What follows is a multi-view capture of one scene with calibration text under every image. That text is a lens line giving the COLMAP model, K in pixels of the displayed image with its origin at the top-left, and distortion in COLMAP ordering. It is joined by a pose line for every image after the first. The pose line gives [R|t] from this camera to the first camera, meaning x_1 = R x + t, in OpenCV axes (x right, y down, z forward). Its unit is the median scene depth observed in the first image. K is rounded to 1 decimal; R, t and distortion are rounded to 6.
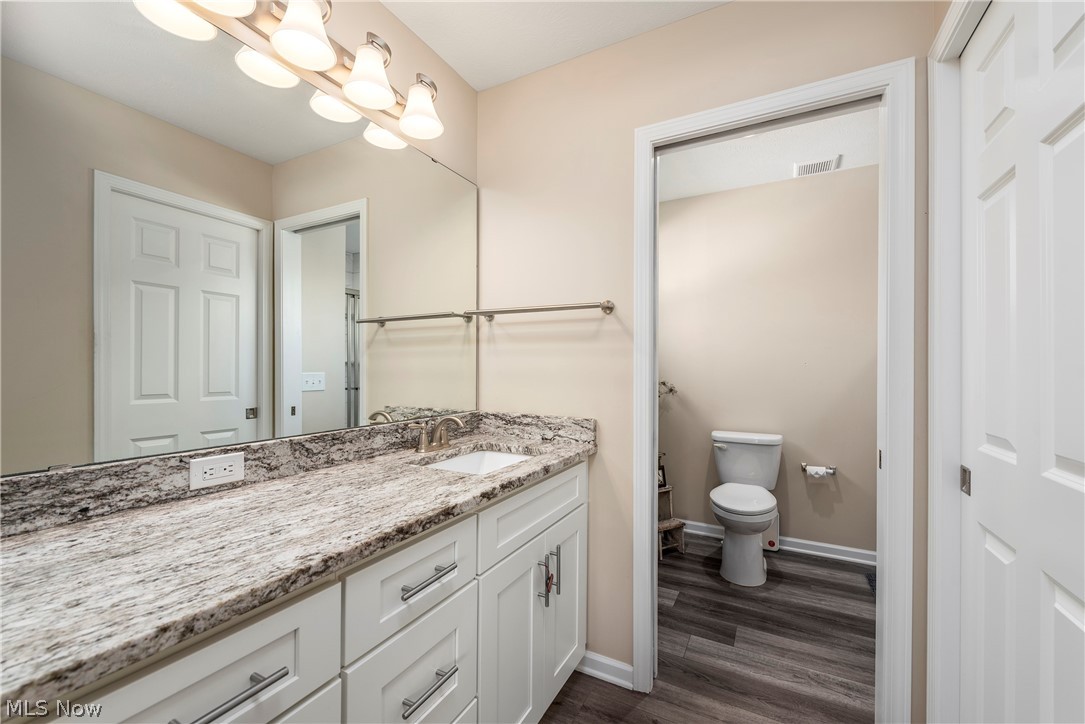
lens RADIAL K [[448.8, 0, 537.8], [0, 448.8, 363.4], [0, 0, 1]] dist [0.001116, 0.000064]
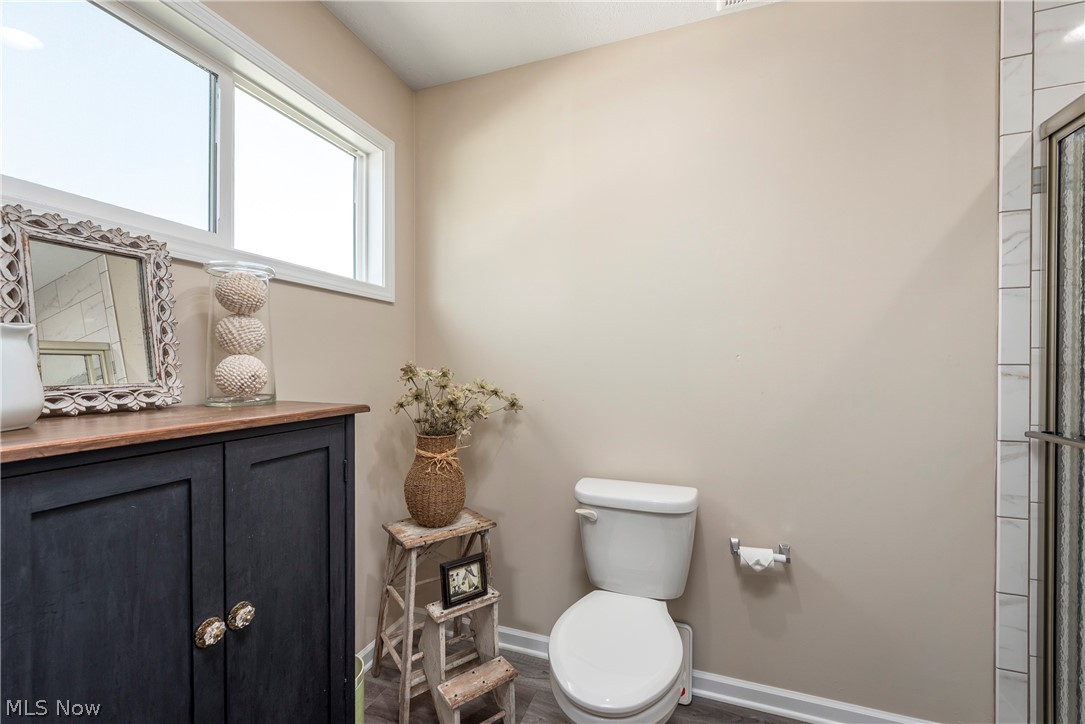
lens RADIAL K [[448.8, 0, 542.0], [0, 448.8, 366.3], [0, 0, 1]] dist [0.001116, 0.000064]
pose [[0.987231, -0.002469, 0.159278, 0.278009], [0.000280, 0.999905, 0.013764, 0.005593], [-0.159296, -0.013544, 0.987138, 0.506760]]
